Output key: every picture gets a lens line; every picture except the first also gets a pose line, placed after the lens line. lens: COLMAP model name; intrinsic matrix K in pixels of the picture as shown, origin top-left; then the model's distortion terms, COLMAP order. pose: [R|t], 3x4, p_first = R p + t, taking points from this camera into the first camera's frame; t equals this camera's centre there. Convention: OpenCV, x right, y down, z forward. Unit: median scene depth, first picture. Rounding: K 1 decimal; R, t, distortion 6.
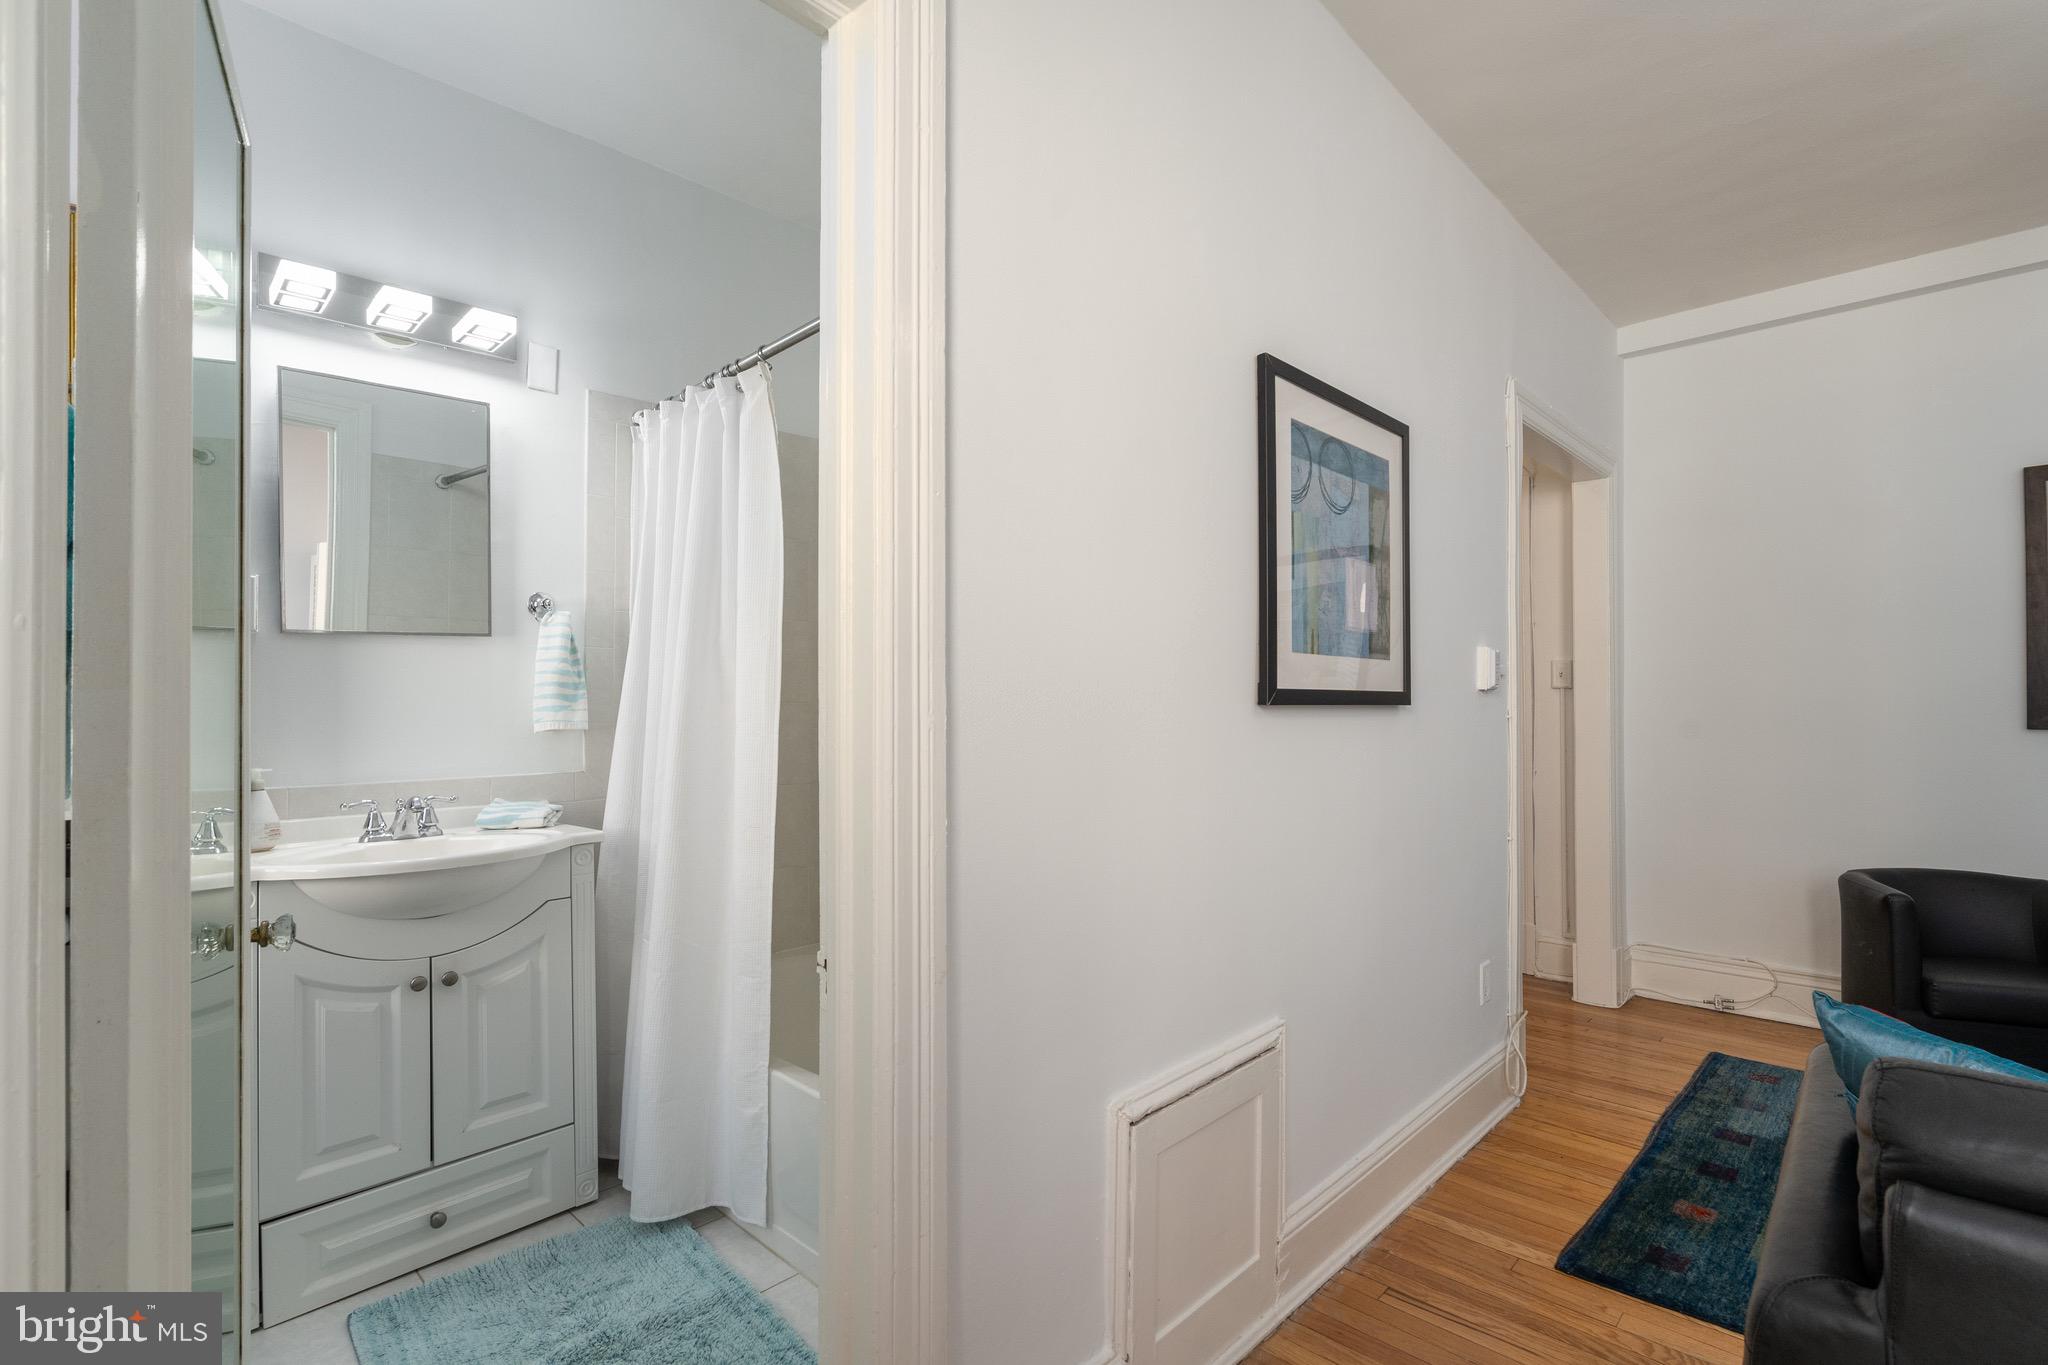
lens RADIAL K [[968.9, 0, 1020.2], [0, 968.9, 689.1], [0, 0, 1]] dist [-0.003481, -0.000207]
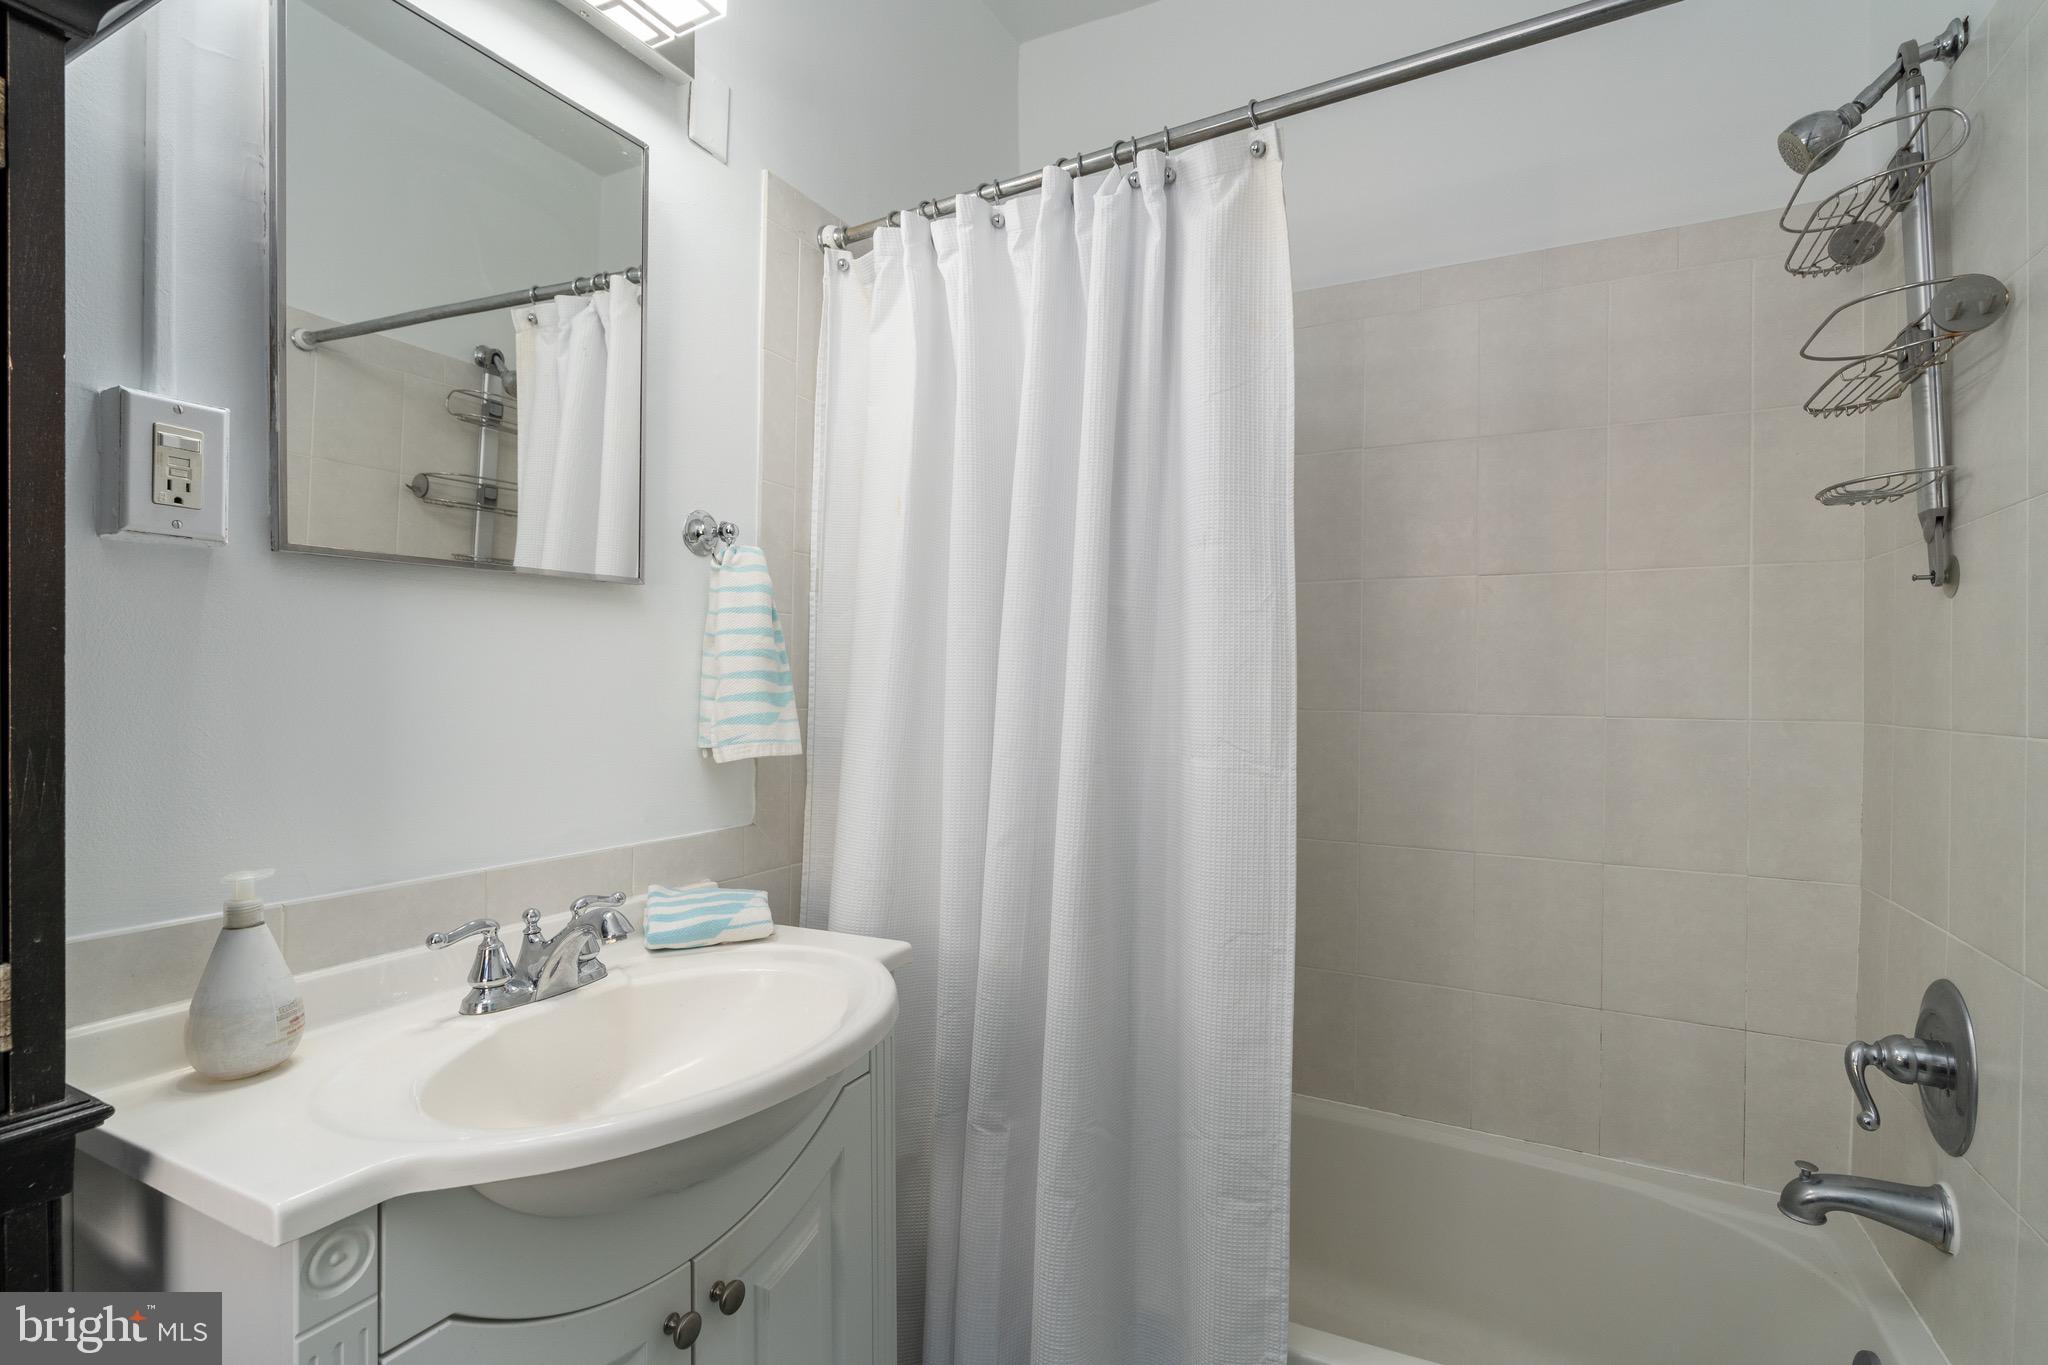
lens RADIAL K [[959.3, 0, 1025.2], [0, 959.3, 678.3], [0, 0, 1]] dist [-0.005180, -0.000023]
pose [[0.954533, 0.014342, 0.297760, -0.498151], [-0.013270, 0.999896, -0.005622, -0.001891], [-0.297810, 0.001415, 0.954624, 0.426639]]
